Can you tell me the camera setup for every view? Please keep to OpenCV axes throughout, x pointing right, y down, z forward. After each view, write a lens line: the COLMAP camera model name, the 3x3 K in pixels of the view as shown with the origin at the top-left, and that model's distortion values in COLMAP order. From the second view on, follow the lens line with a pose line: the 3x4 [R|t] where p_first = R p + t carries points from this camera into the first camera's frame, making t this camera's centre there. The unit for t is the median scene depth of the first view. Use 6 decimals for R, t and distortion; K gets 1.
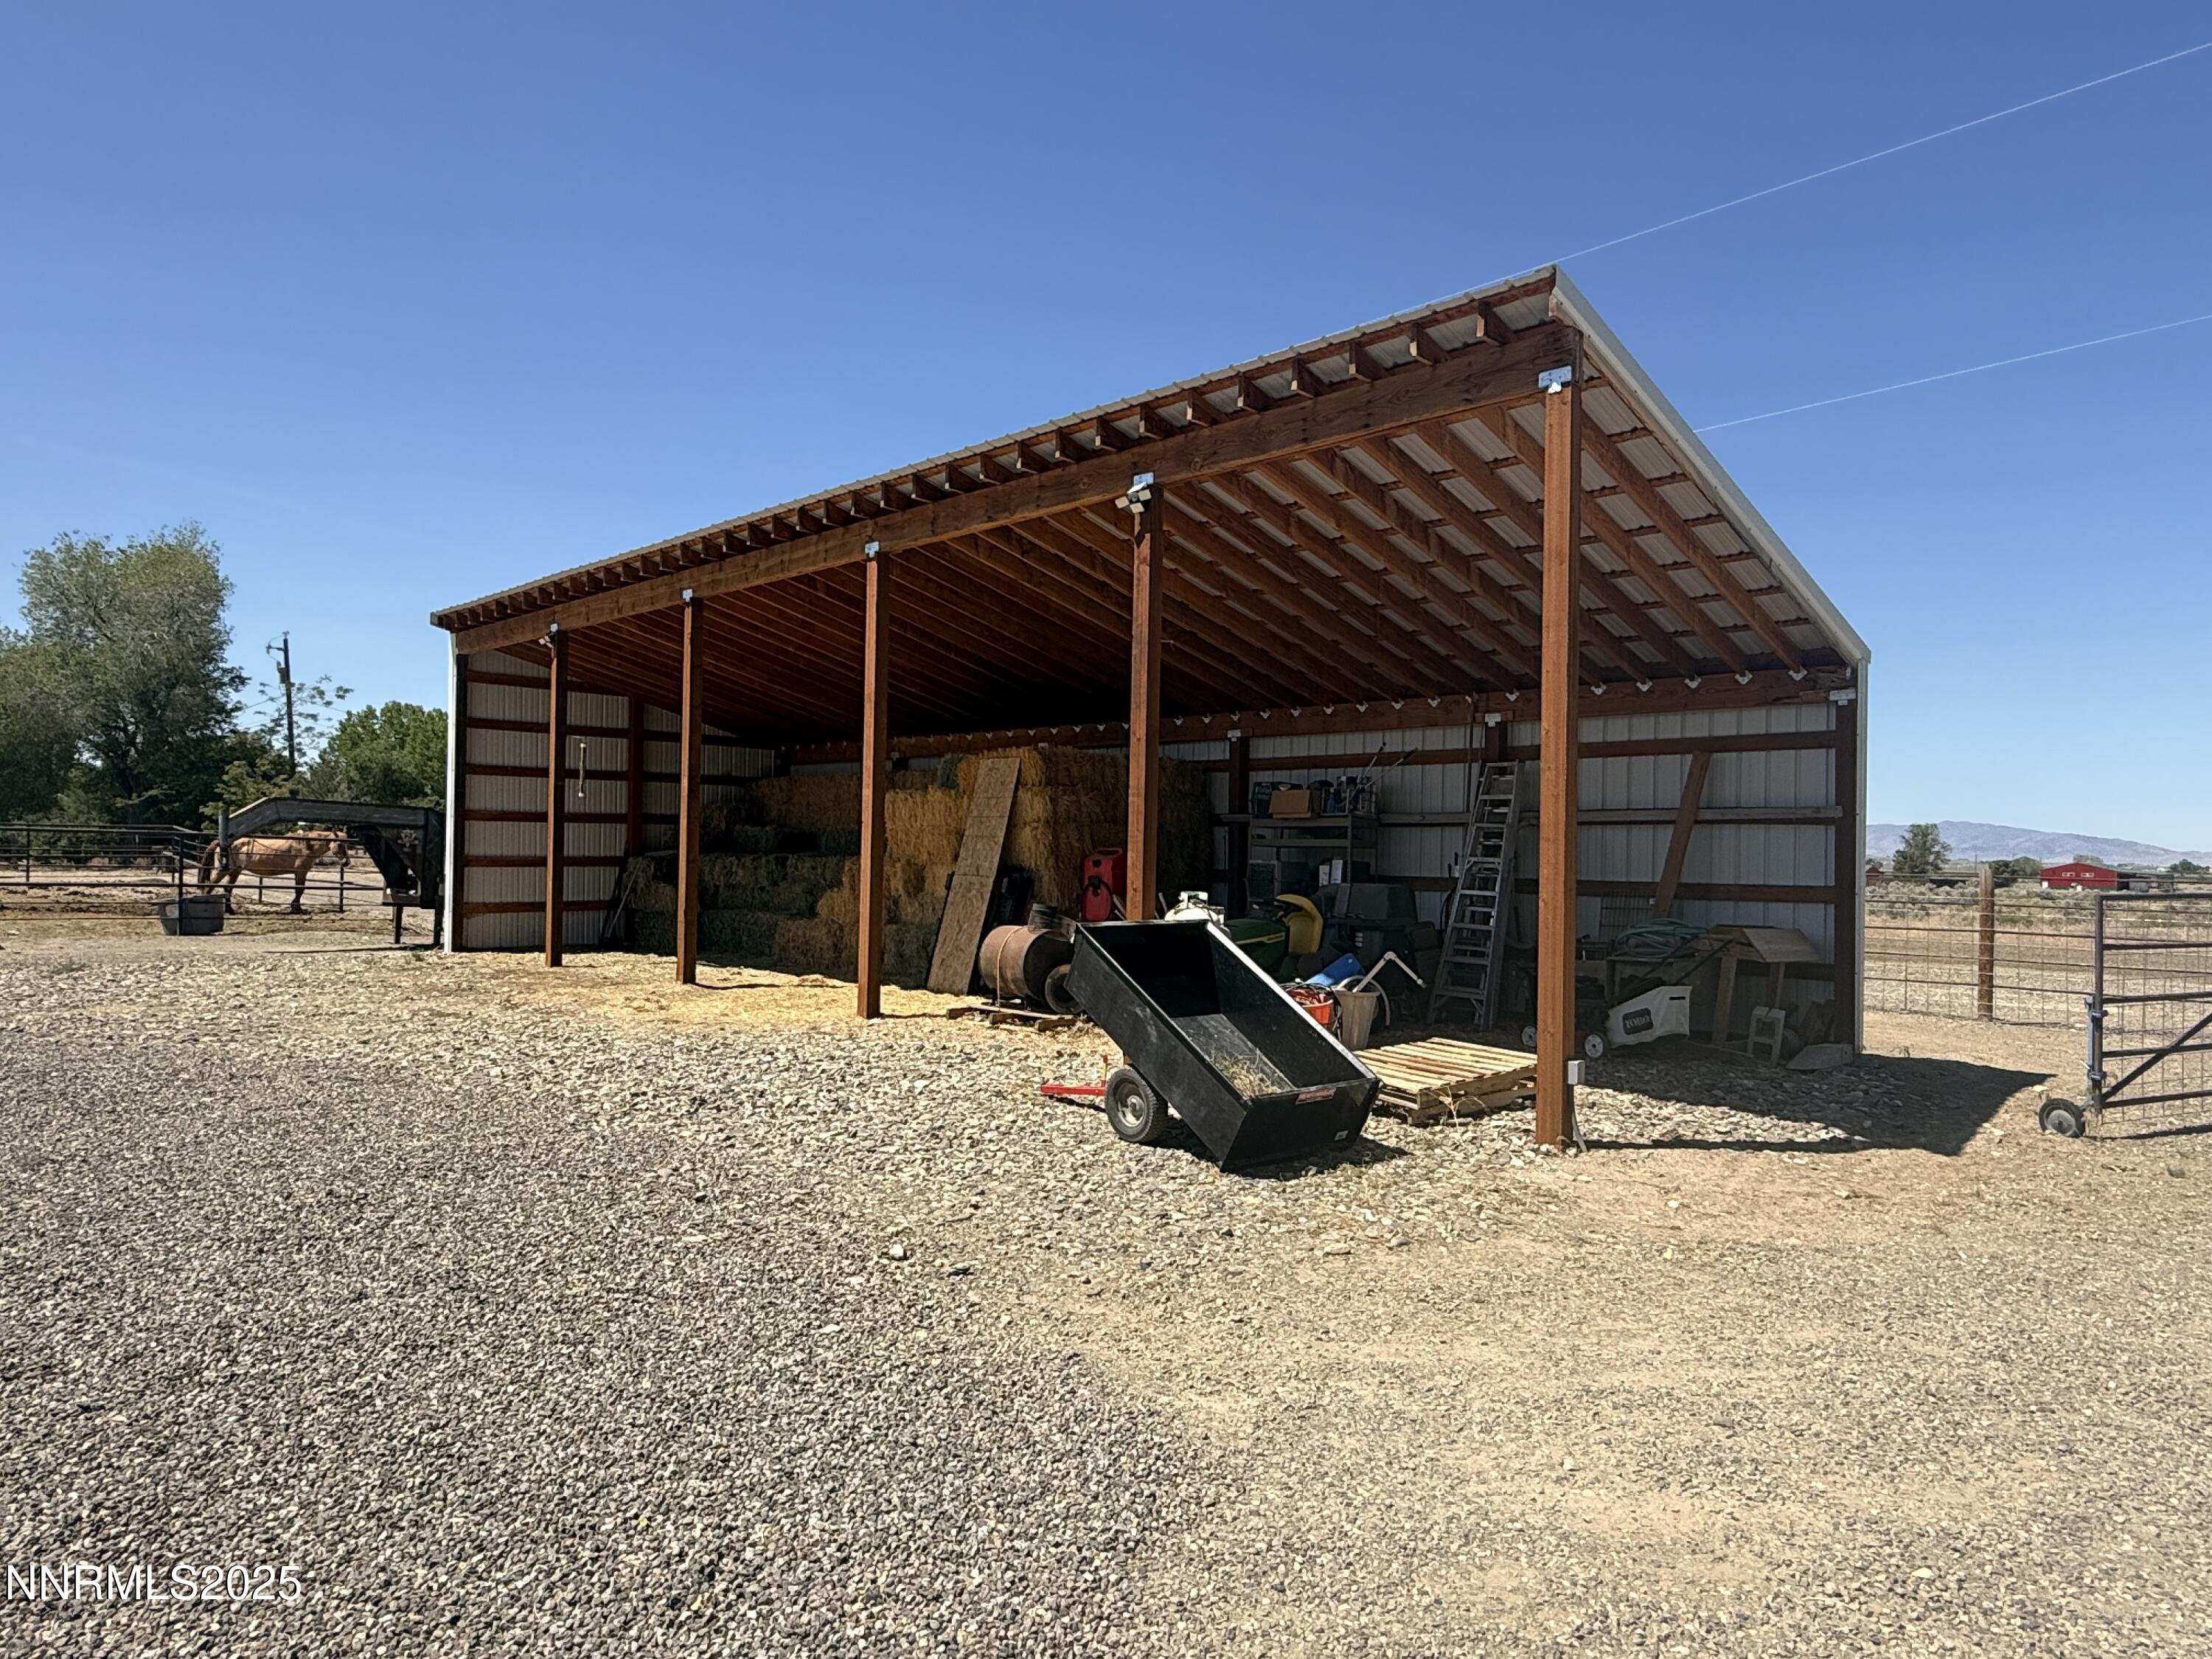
lens RADIAL K [[1358.8, 0, 1104.8], [0, 1358.8, 831.8], [0, 0, 1]] dist [-0.005110, -0.000377]
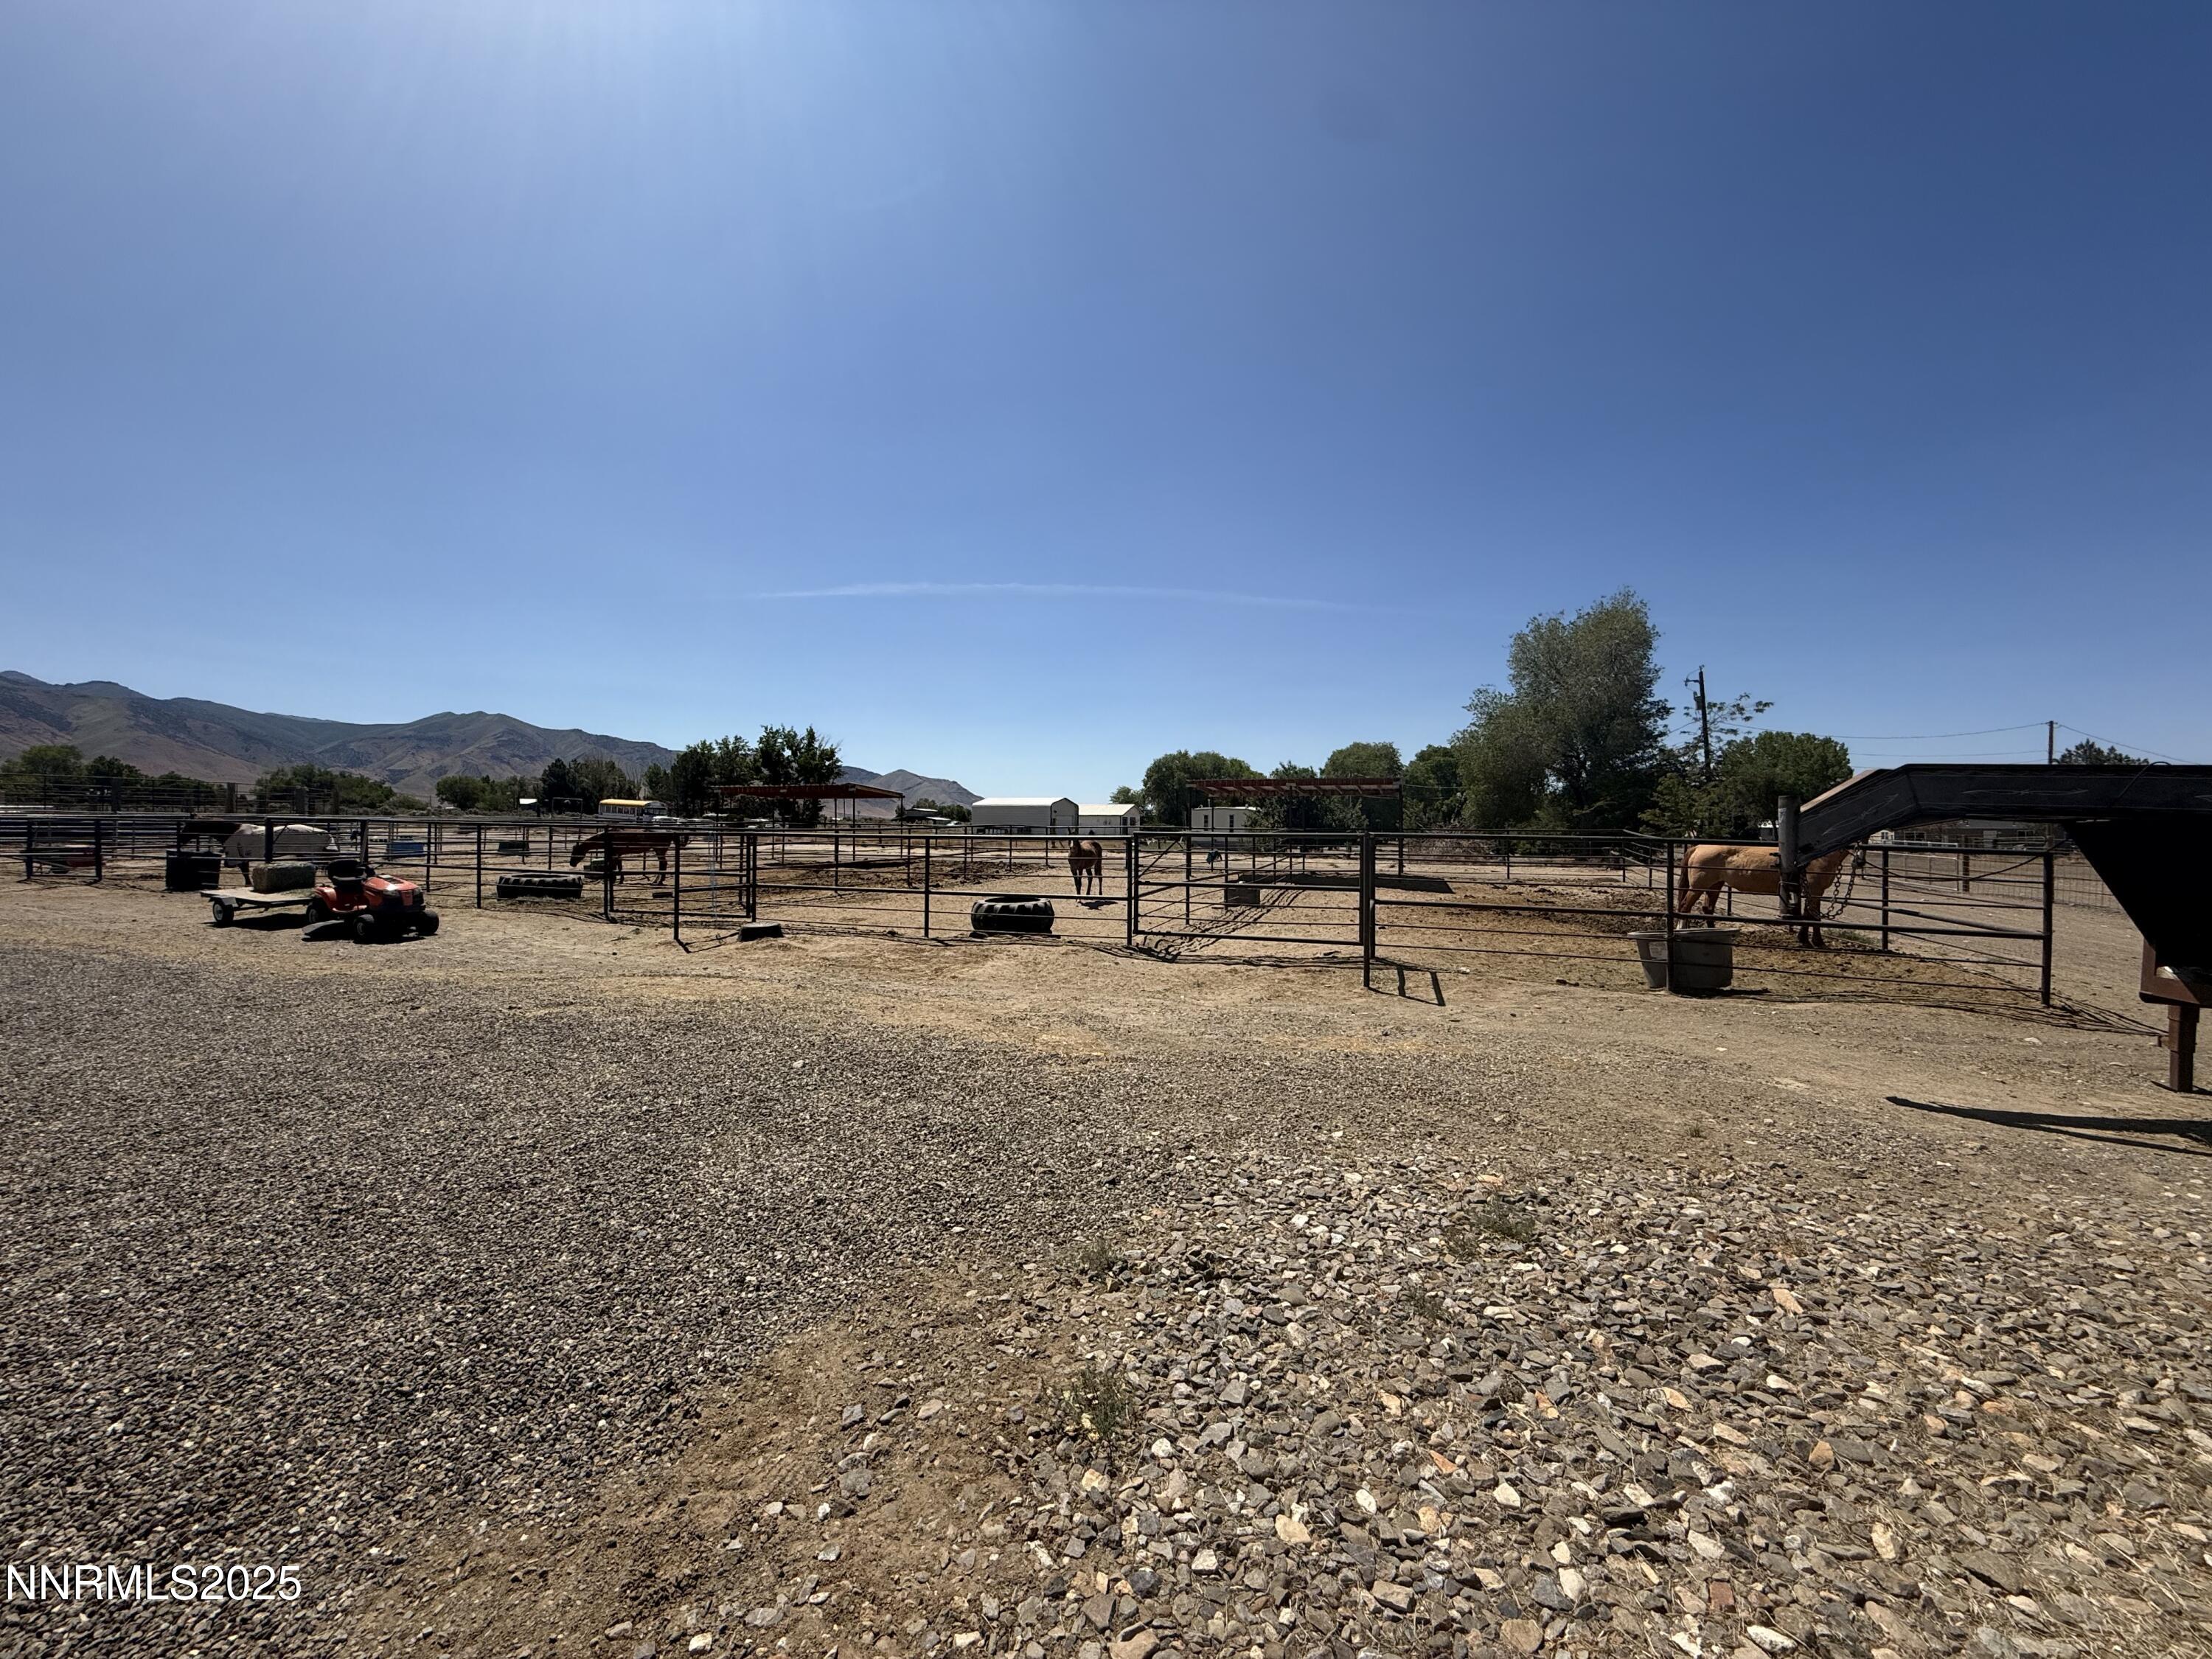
lens RADIAL K [[880.6, 0, 1093.8], [0, 880.6, 833.7], [0, 0, 1]] dist [-0.000465, 0.000781]
pose [[0.429577, -0.011488, -0.902957, -0.152174], [0.012115, 0.999902, -0.006957, -0.001147], [0.902949, -0.007951, 0.429674, 0.205023]]
